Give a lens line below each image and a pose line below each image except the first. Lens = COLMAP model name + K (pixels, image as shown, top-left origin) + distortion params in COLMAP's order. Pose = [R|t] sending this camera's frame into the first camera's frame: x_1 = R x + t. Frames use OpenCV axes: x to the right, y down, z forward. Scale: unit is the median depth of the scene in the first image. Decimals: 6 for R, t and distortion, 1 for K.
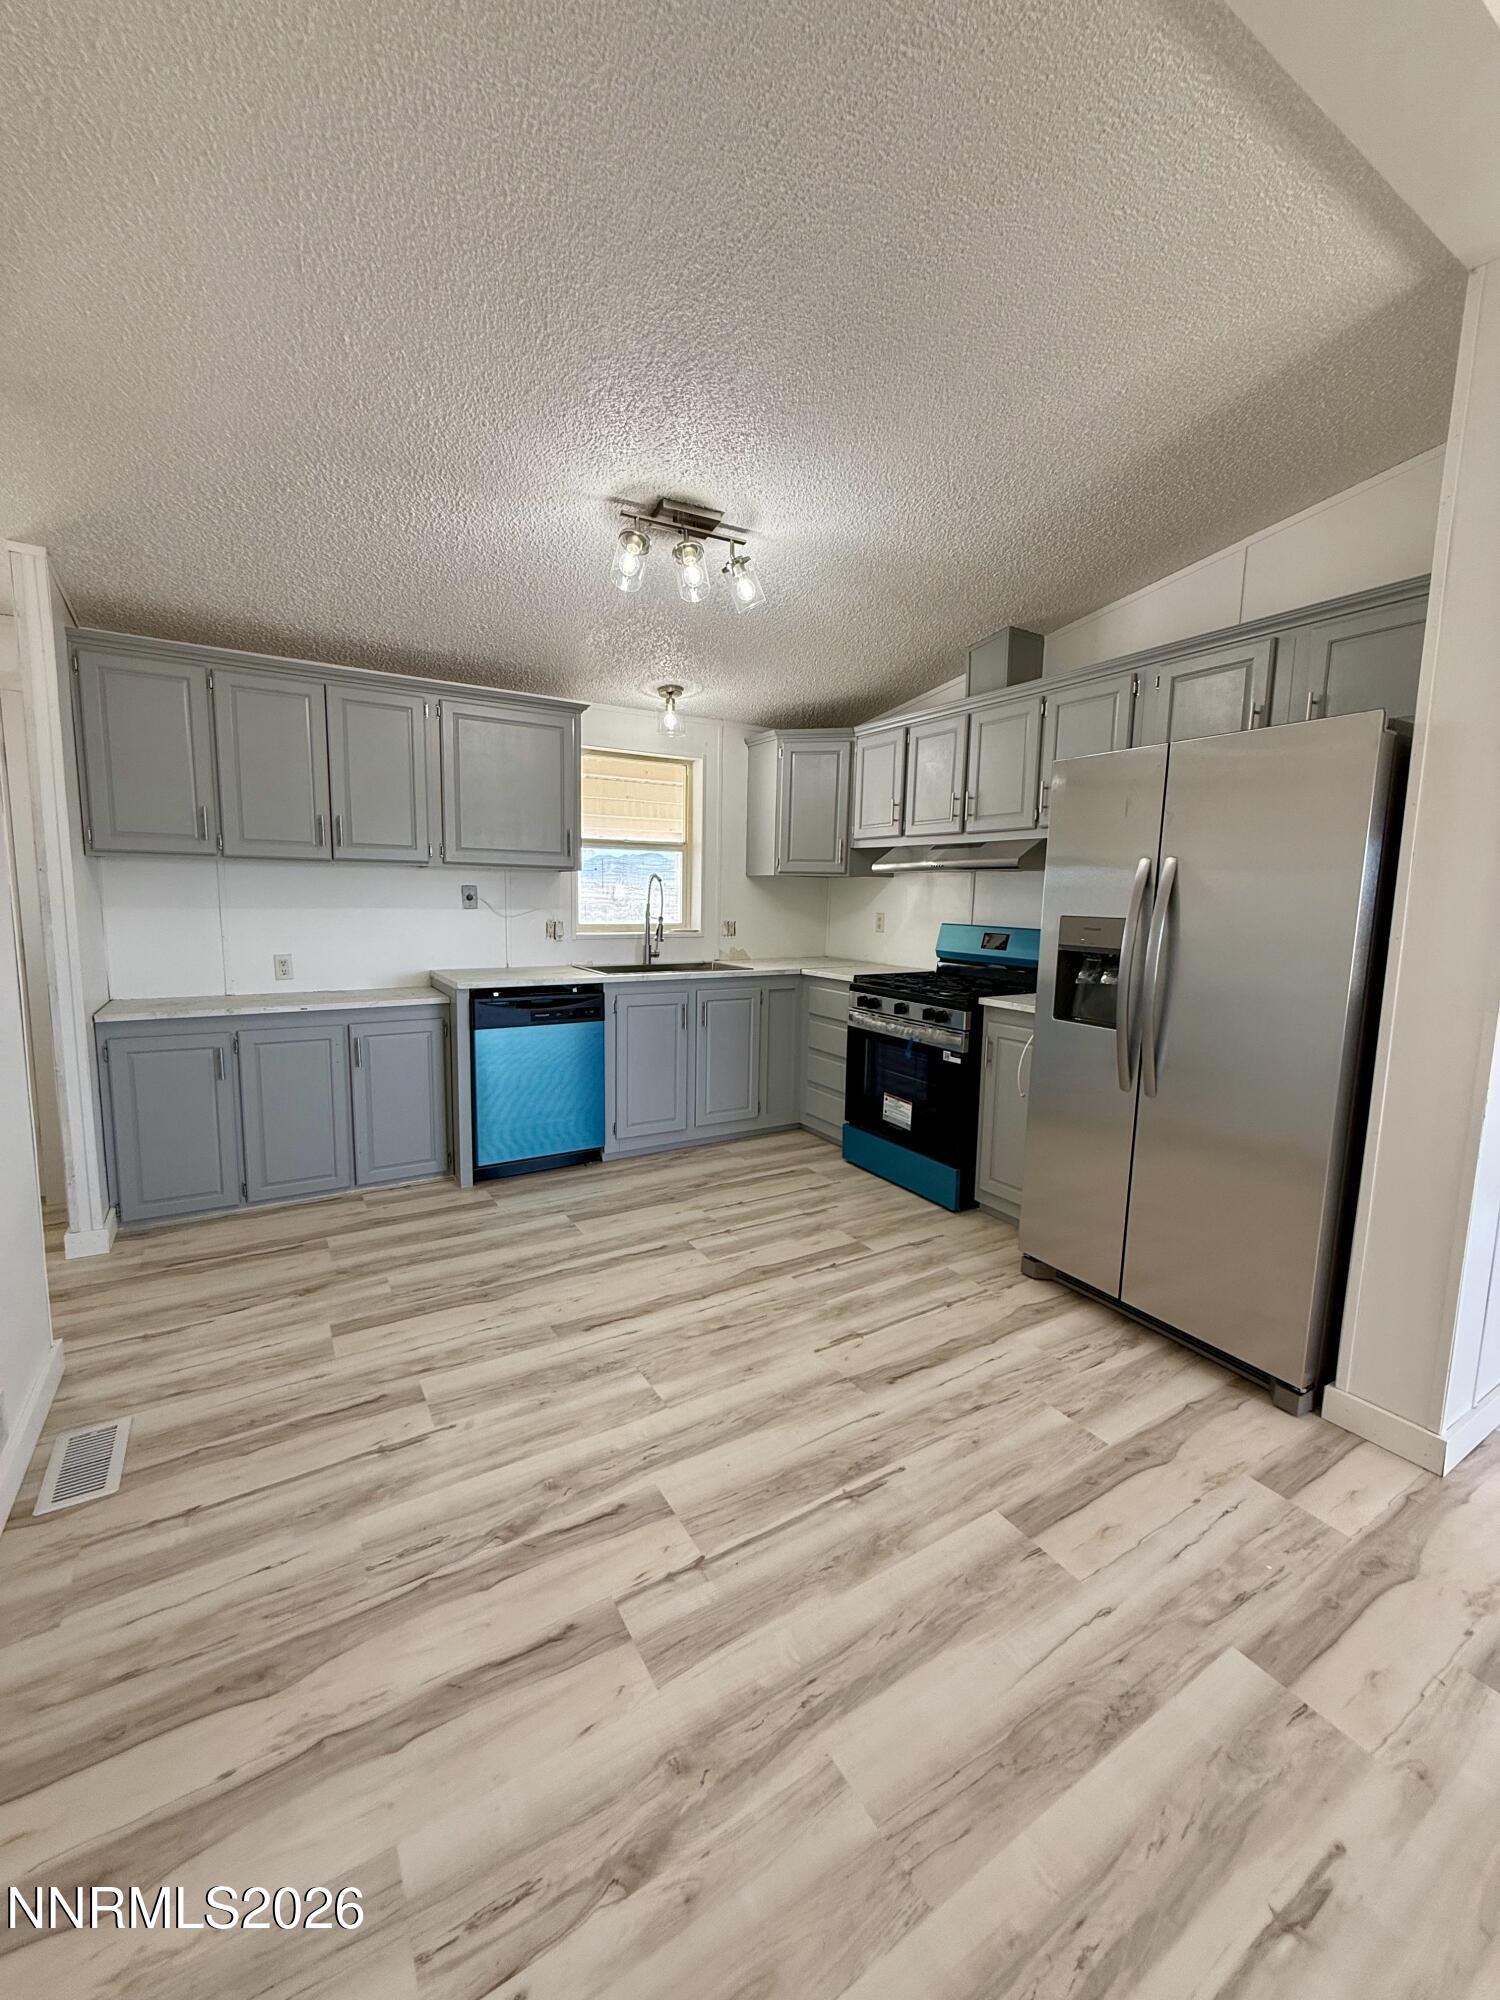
lens RADIAL K [[797.1, 0, 747.6], [0, 797.1, 997.2], [0, 0, 1]] dist [-0.000578, 0.000600]
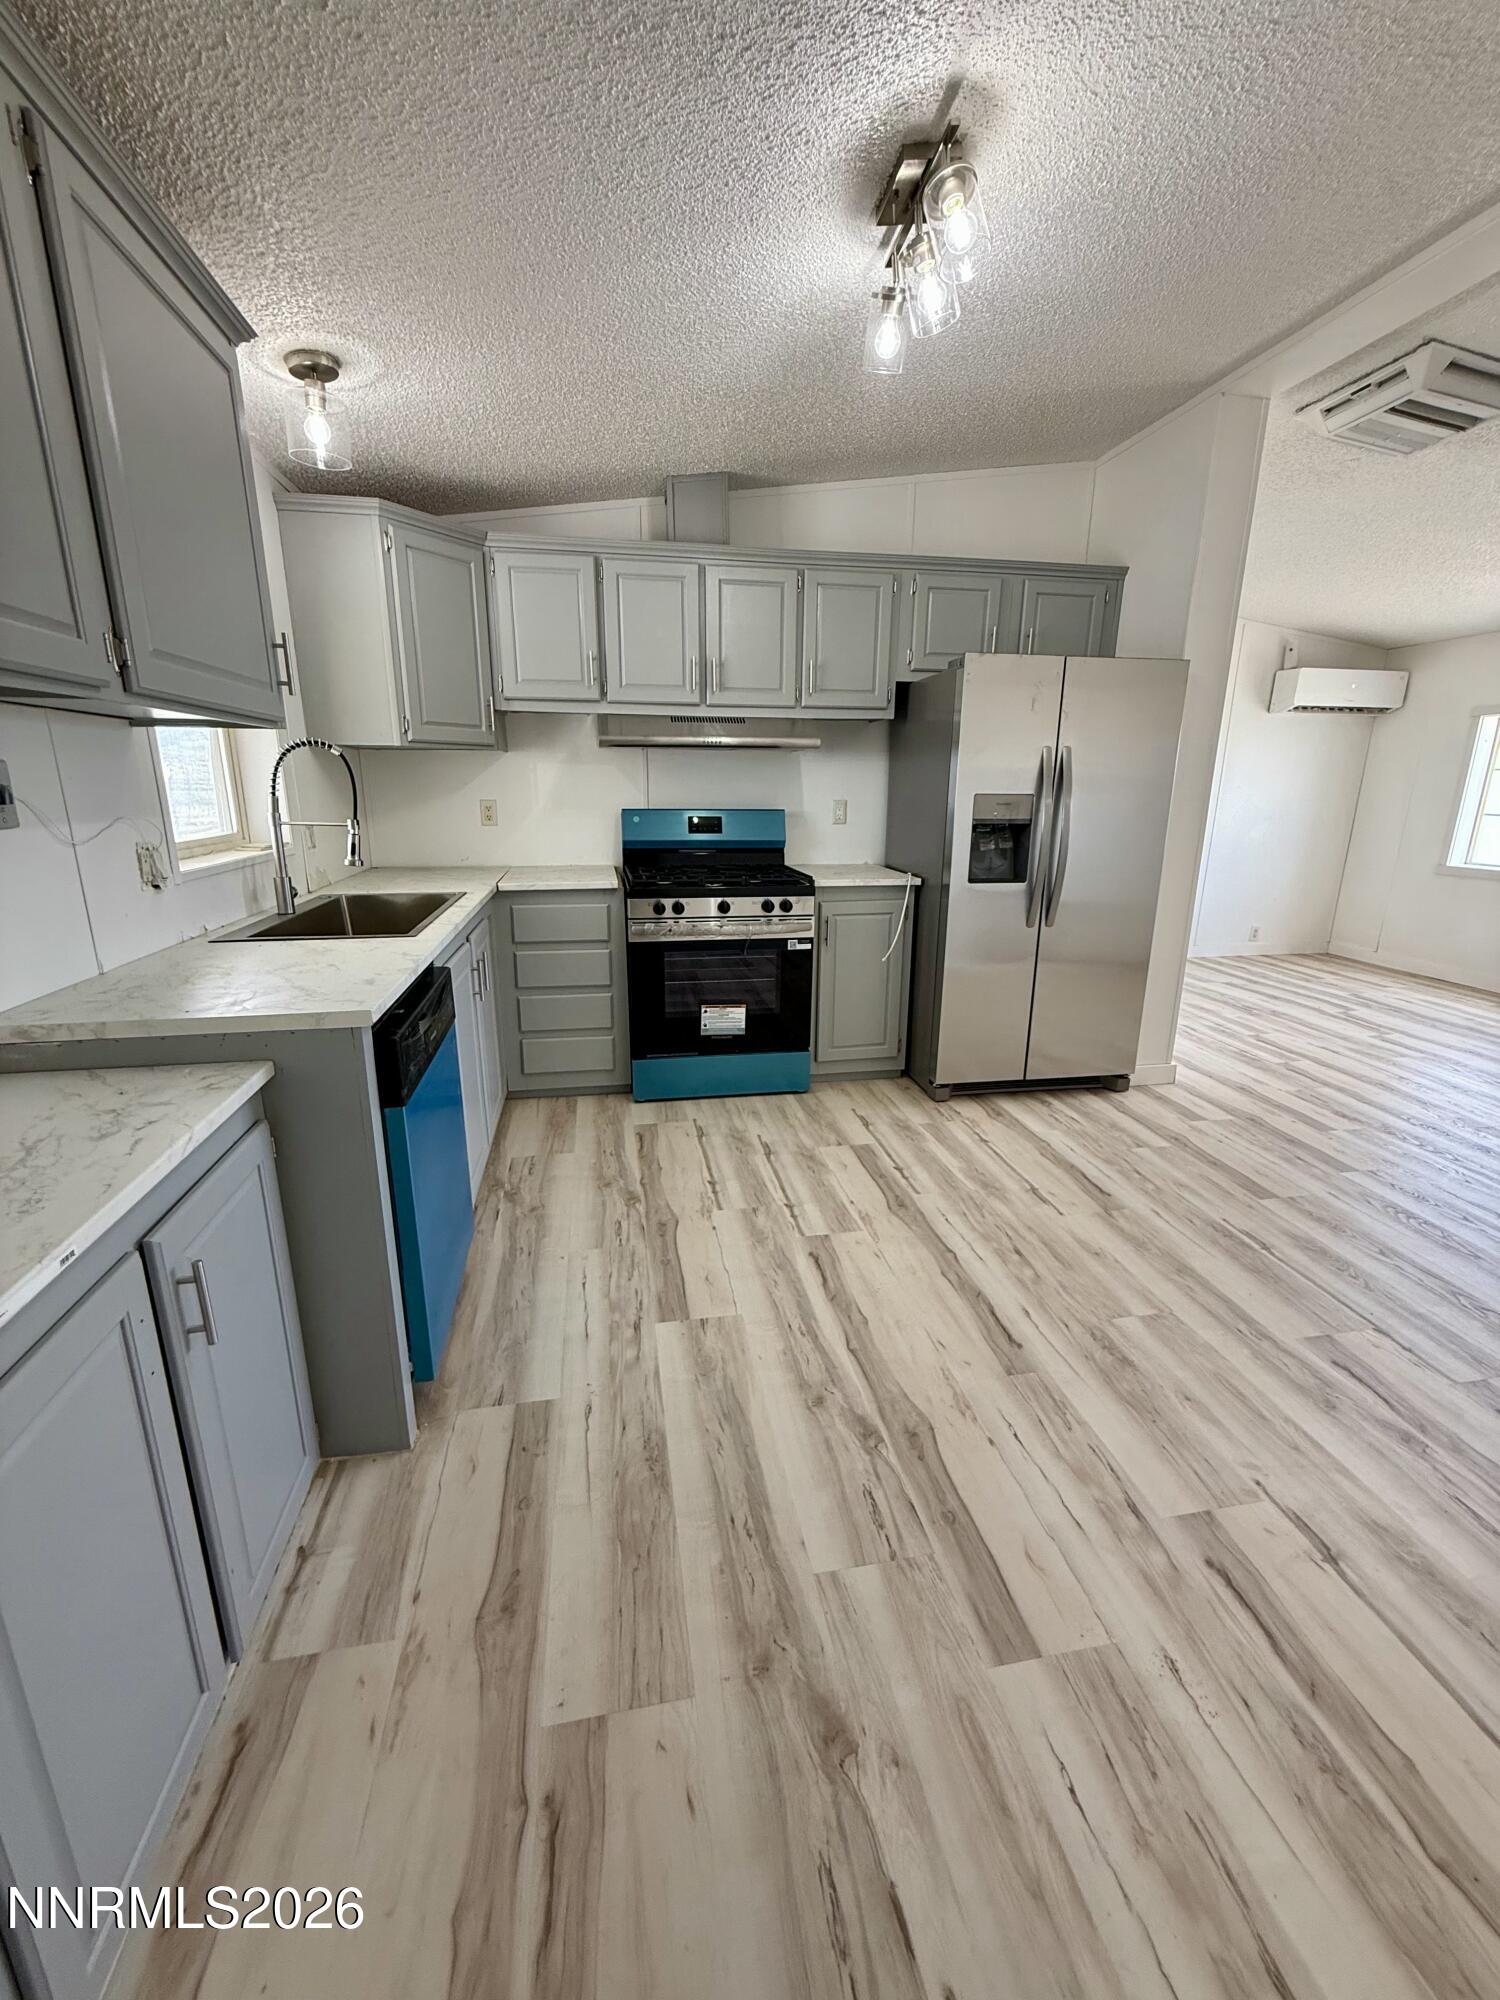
lens RADIAL K [[797.1, 0, 747.6], [0, 797.1, 997.2], [0, 0, 1]] dist [-0.000578, 0.000600]
pose [[0.361403, -0.258696, 0.895804, -0.844180], [0.120738, 0.965636, 0.230151, -0.122183], [-0.924559, 0.024980, 0.380218, 0.861028]]
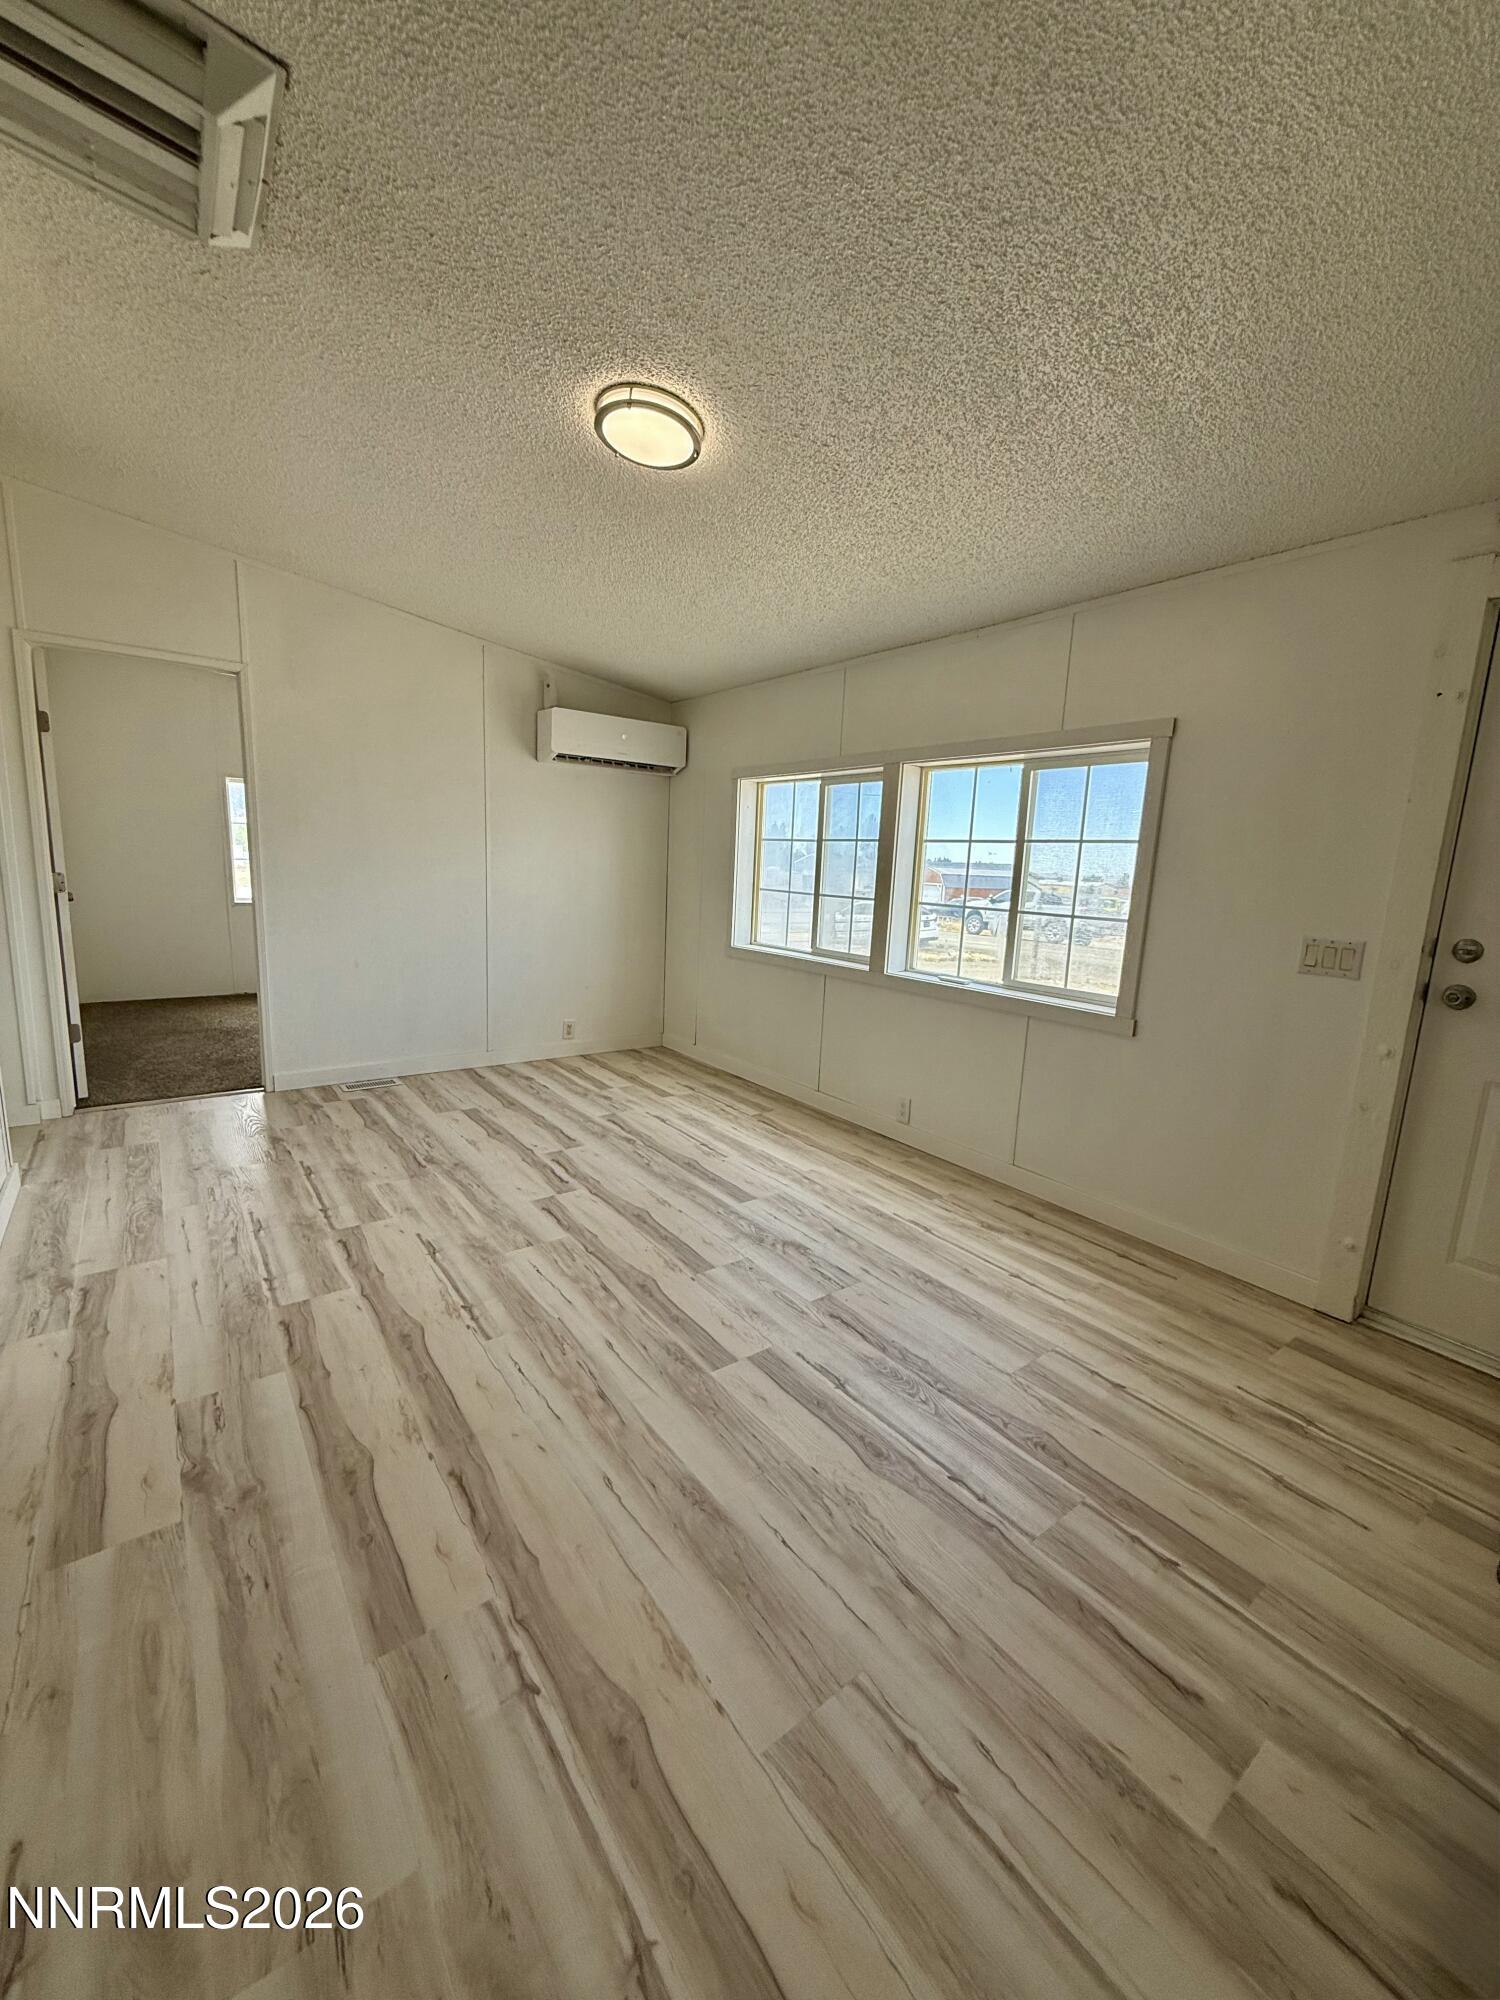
lens RADIAL K [[797.1, 0, 747.6], [0, 797.1, 997.2], [0, 0, 1]] dist [-0.000578, 0.000600]
pose [[-0.092600, -0.191400, 0.977134, -0.017684], [0.082887, 0.976463, 0.199123, 0.000866], [-0.992247, 0.099431, -0.074556, 0.058862]]
